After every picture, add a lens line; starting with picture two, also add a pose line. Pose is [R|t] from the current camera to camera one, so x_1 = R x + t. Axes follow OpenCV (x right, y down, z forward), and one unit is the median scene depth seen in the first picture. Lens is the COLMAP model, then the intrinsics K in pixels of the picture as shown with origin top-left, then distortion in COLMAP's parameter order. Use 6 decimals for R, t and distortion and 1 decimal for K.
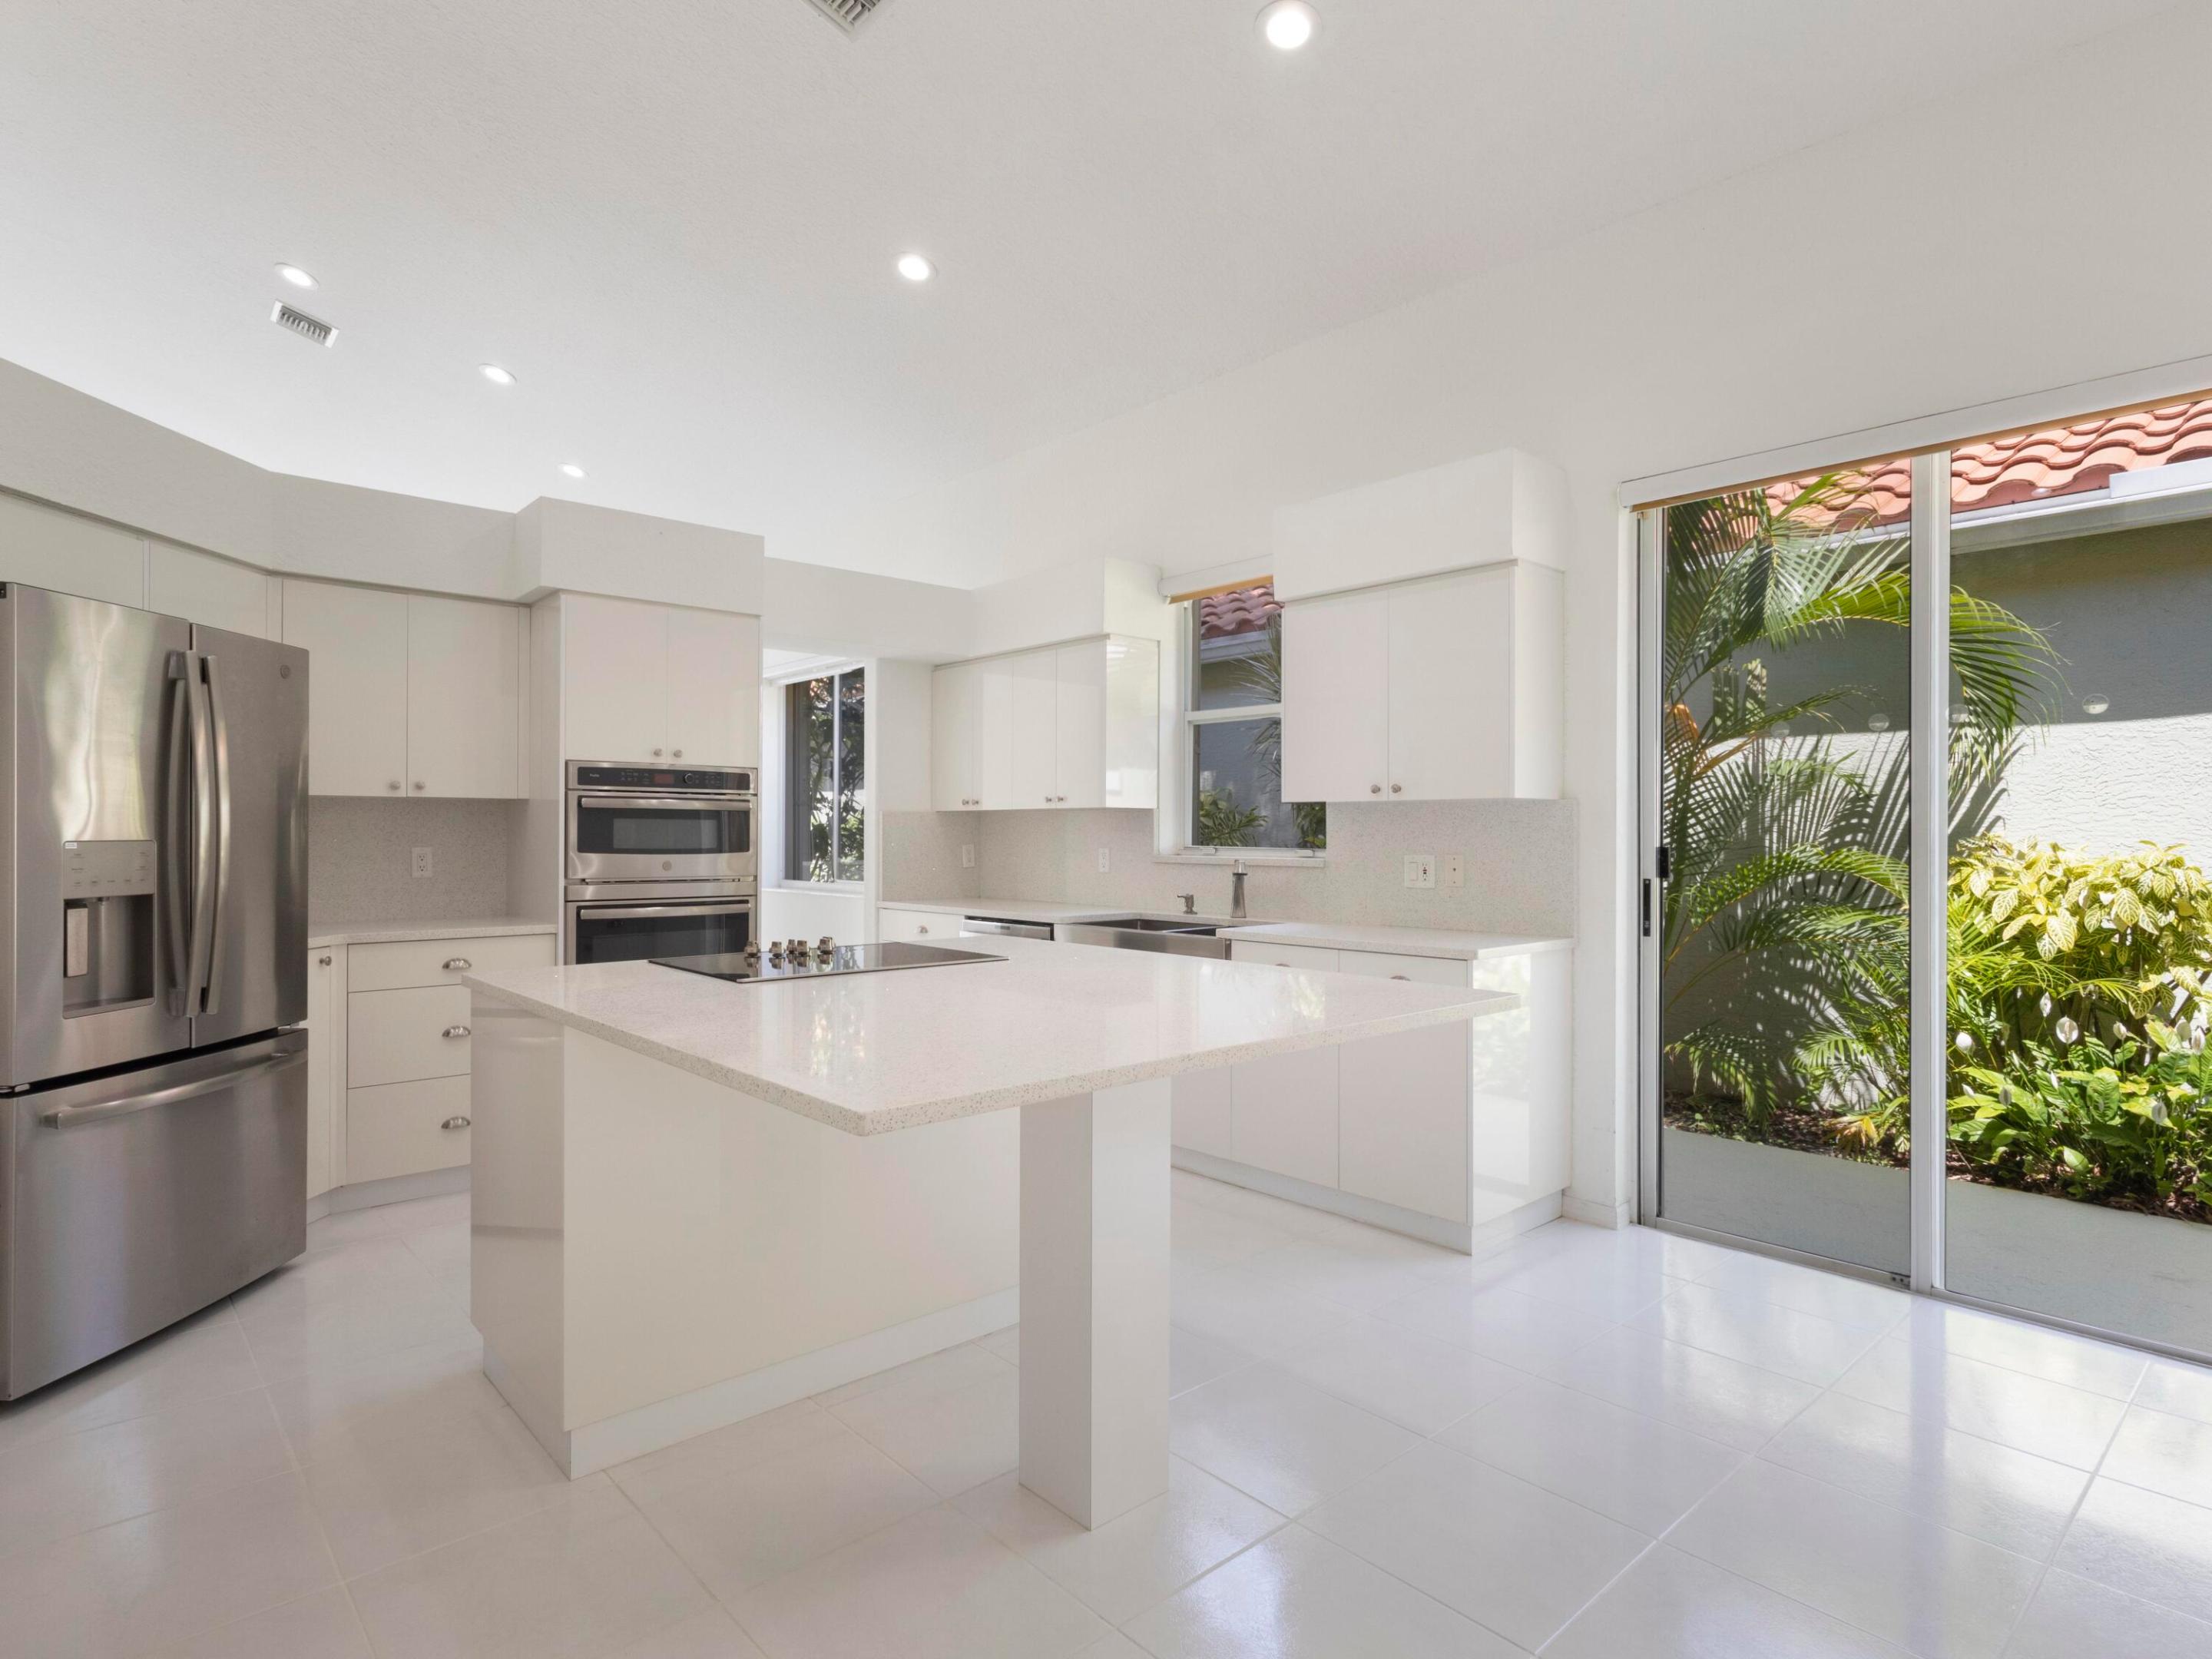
lens RADIAL K [[1169.2, 0, 1043.7], [0, 1169.2, 830.5], [0, 0, 1]] dist [0.001720, 0.002221]
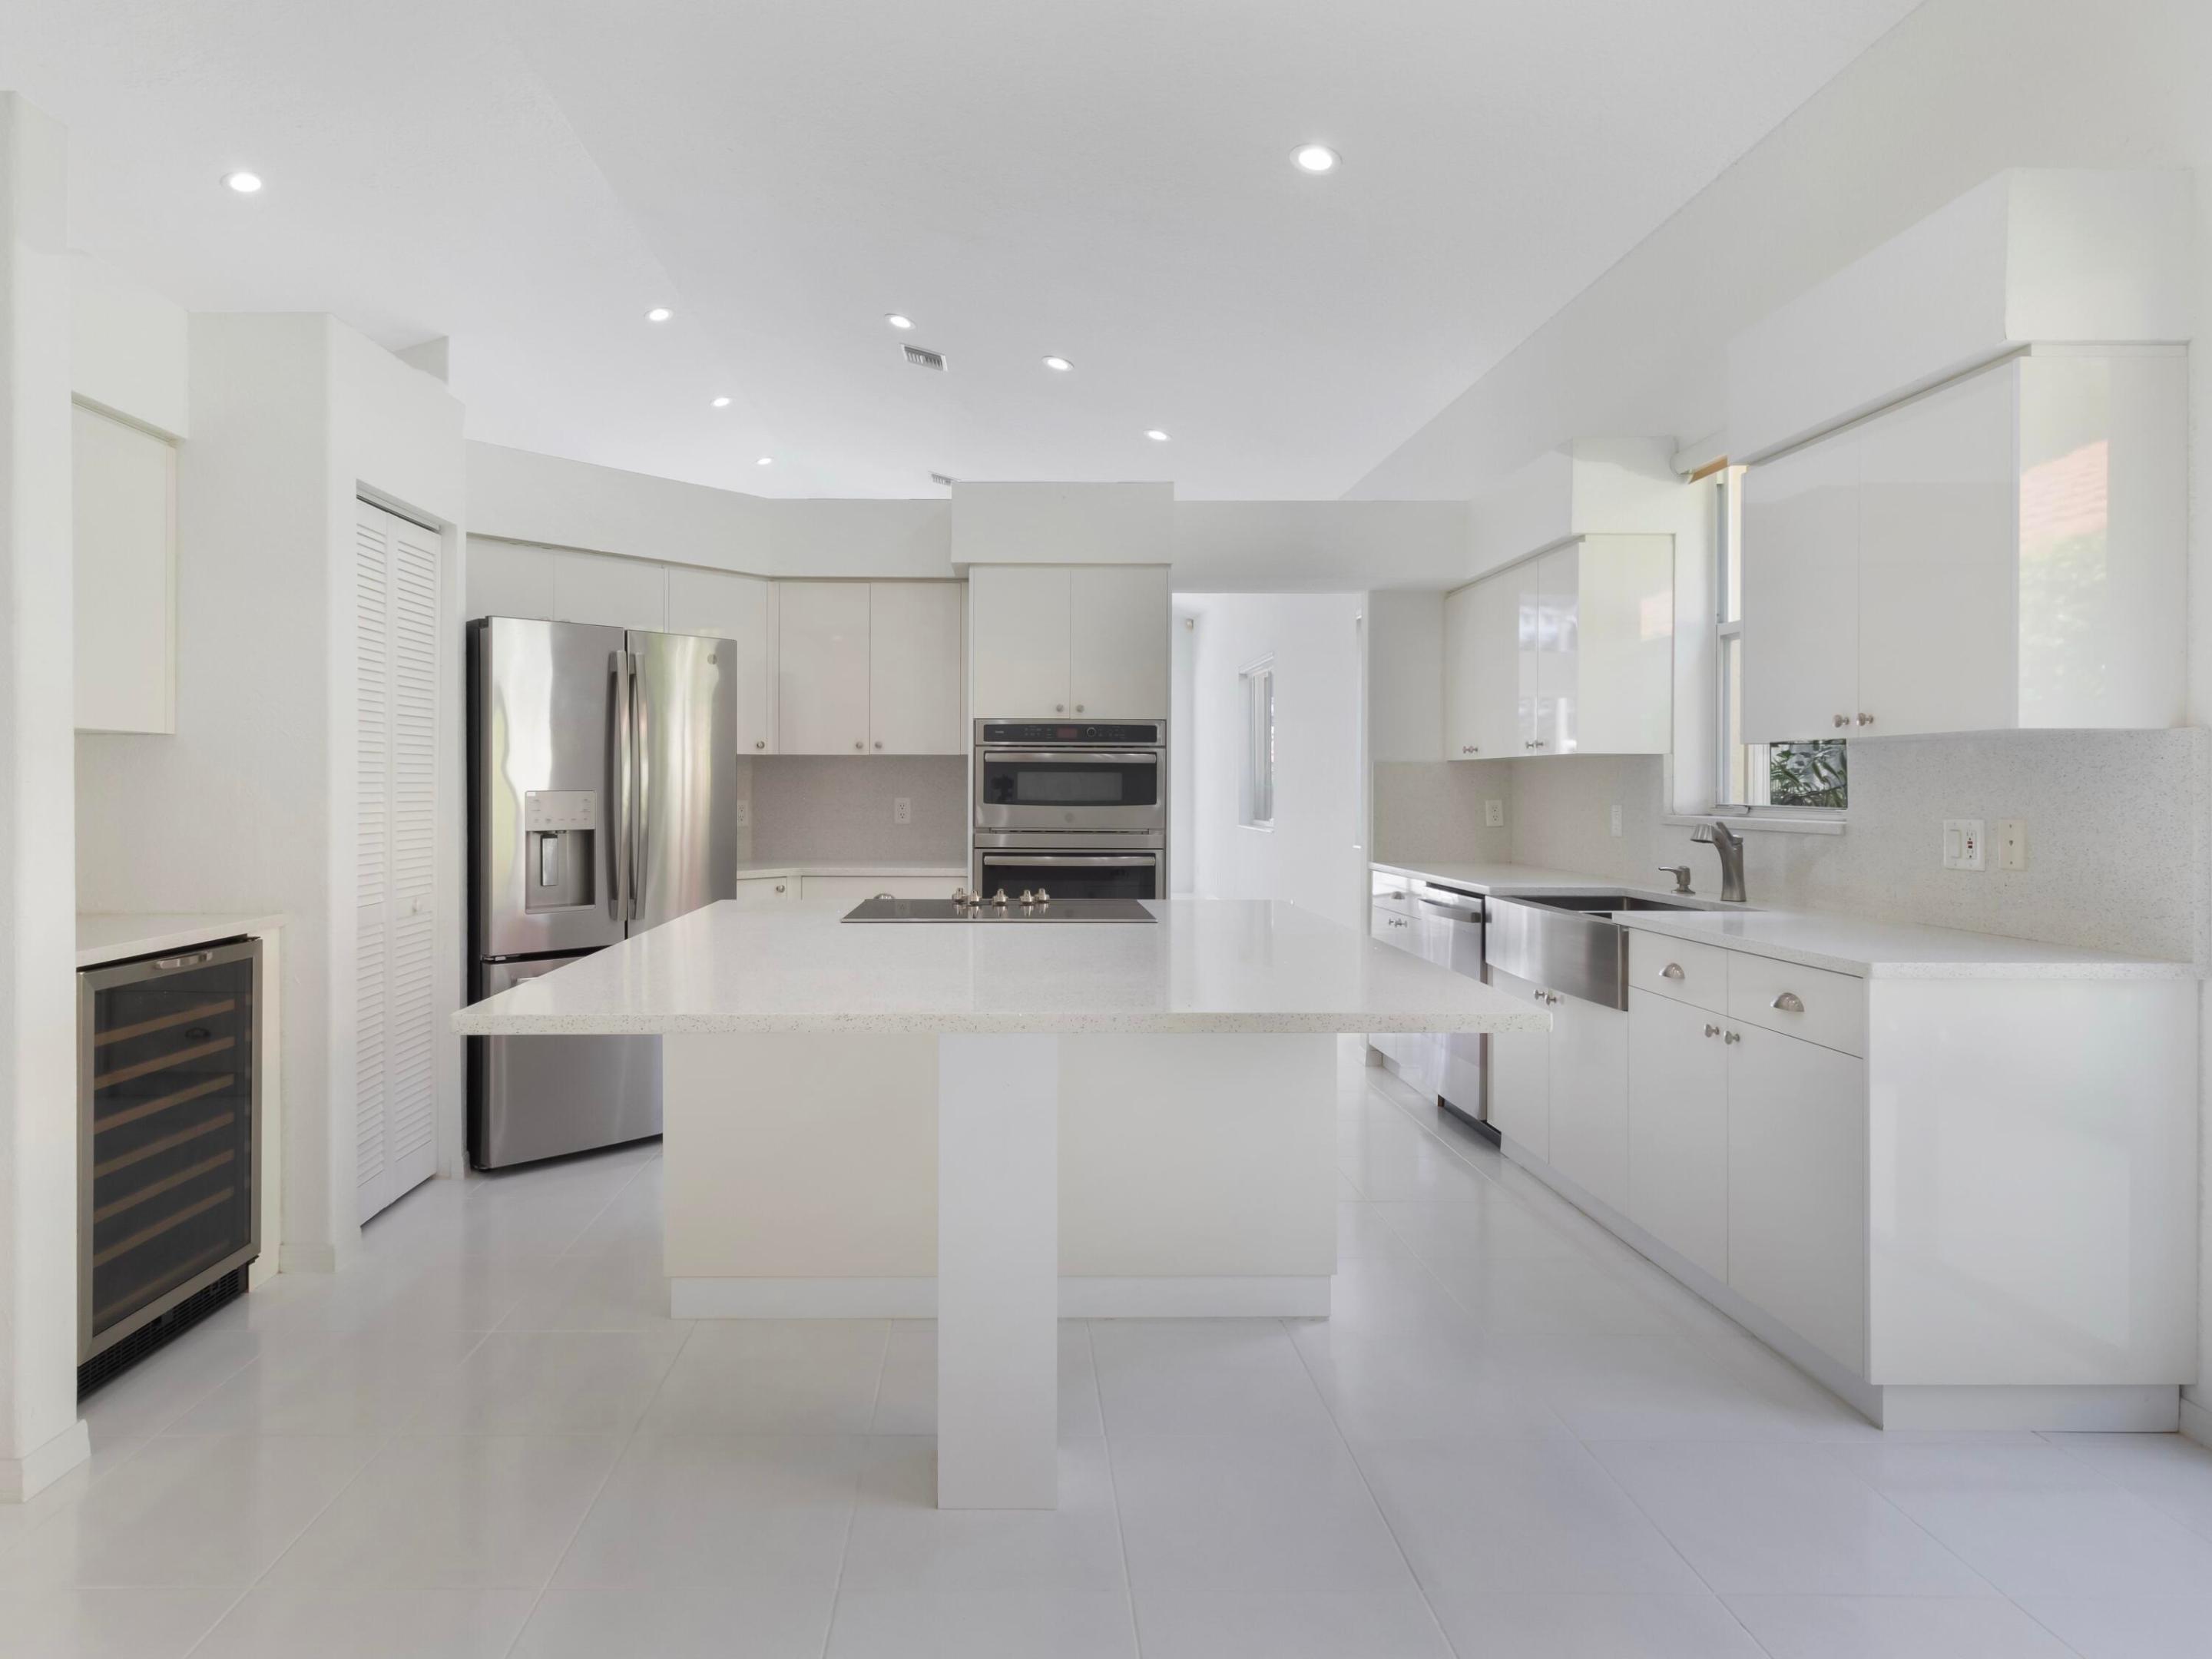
lens RADIAL K [[1250.6, 0, 1001.6], [0, 1250.6, 783.4], [0, 0, 1]] dist [0.000082, 0.002421]
pose [[0.764175, -0.001243, -0.645008, 0.365594], [0.001021, 0.999999, -0.000718, 0.001143], [0.645008, -0.000110, 0.764175, 0.121813]]
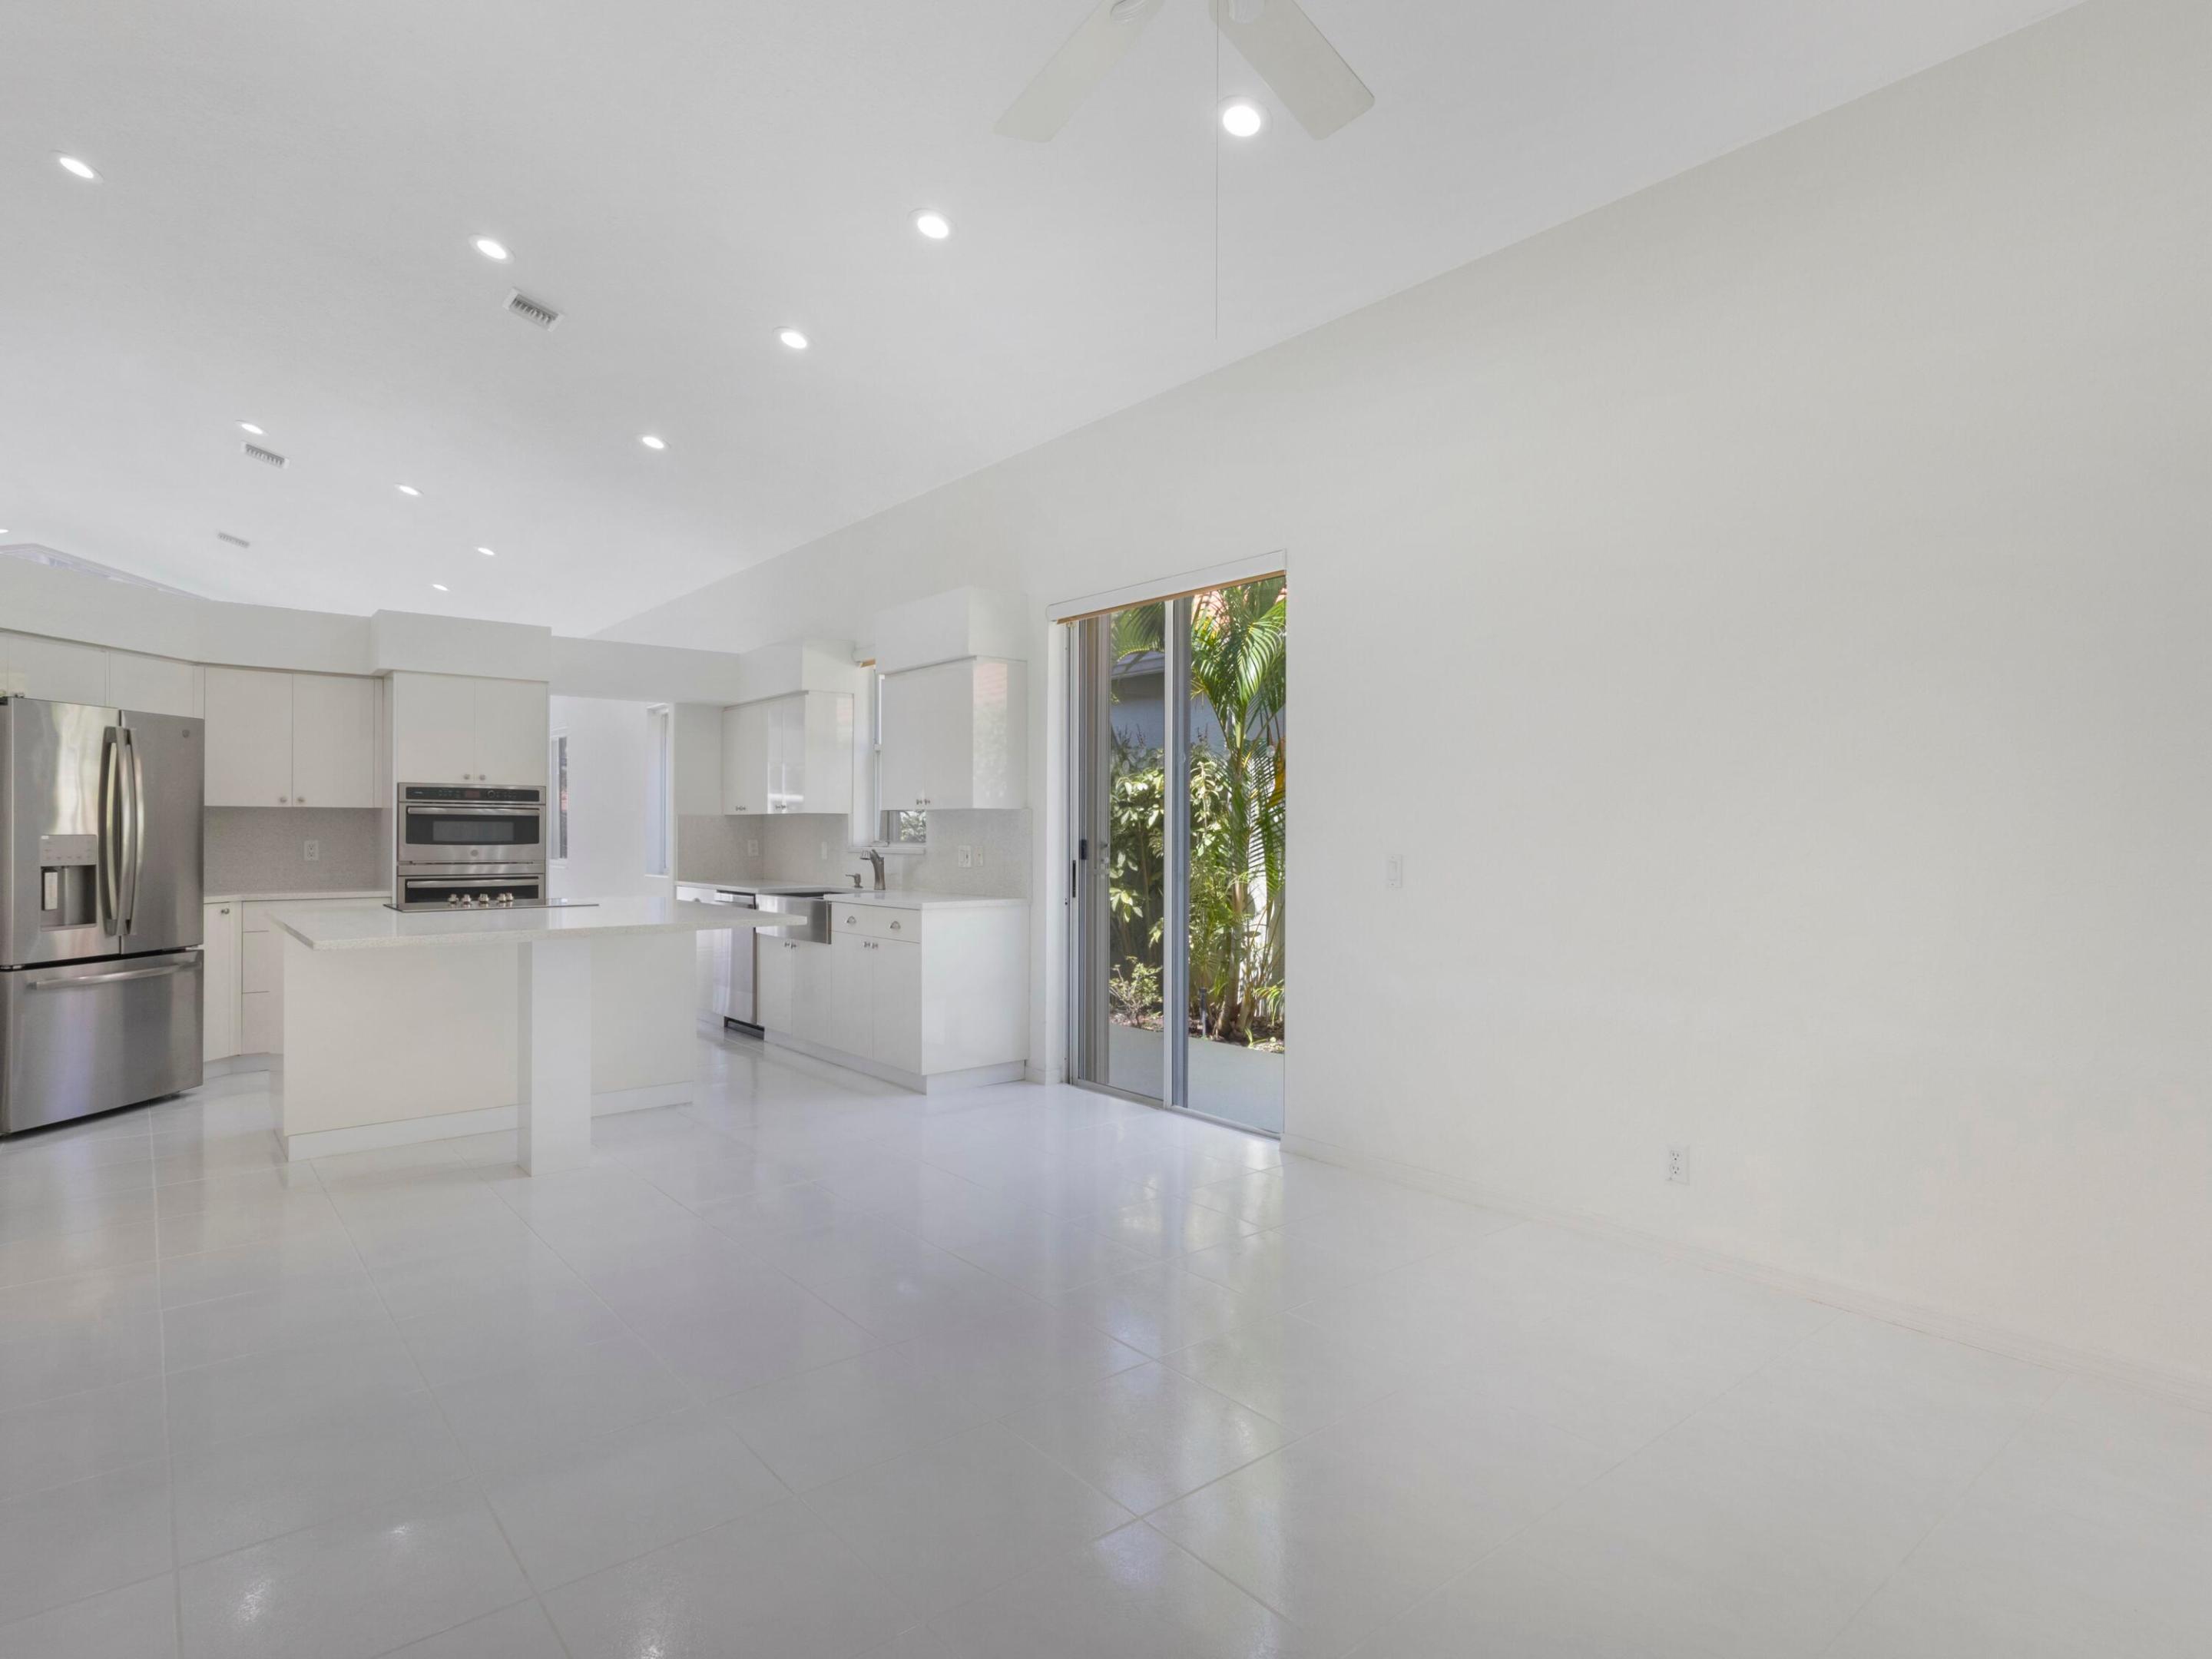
lens RADIAL K [[1151.5, 0, 1076.8], [0, 1151.5, 834.3], [0, 0, 1]] dist [0.006611, 0.001648]
pose [[0.999732, 0.000036, -0.023157, 0.503821], [0.000063, 0.999991, 0.004271, 0.000353], [0.023157, -0.004271, 0.999723, -0.472447]]
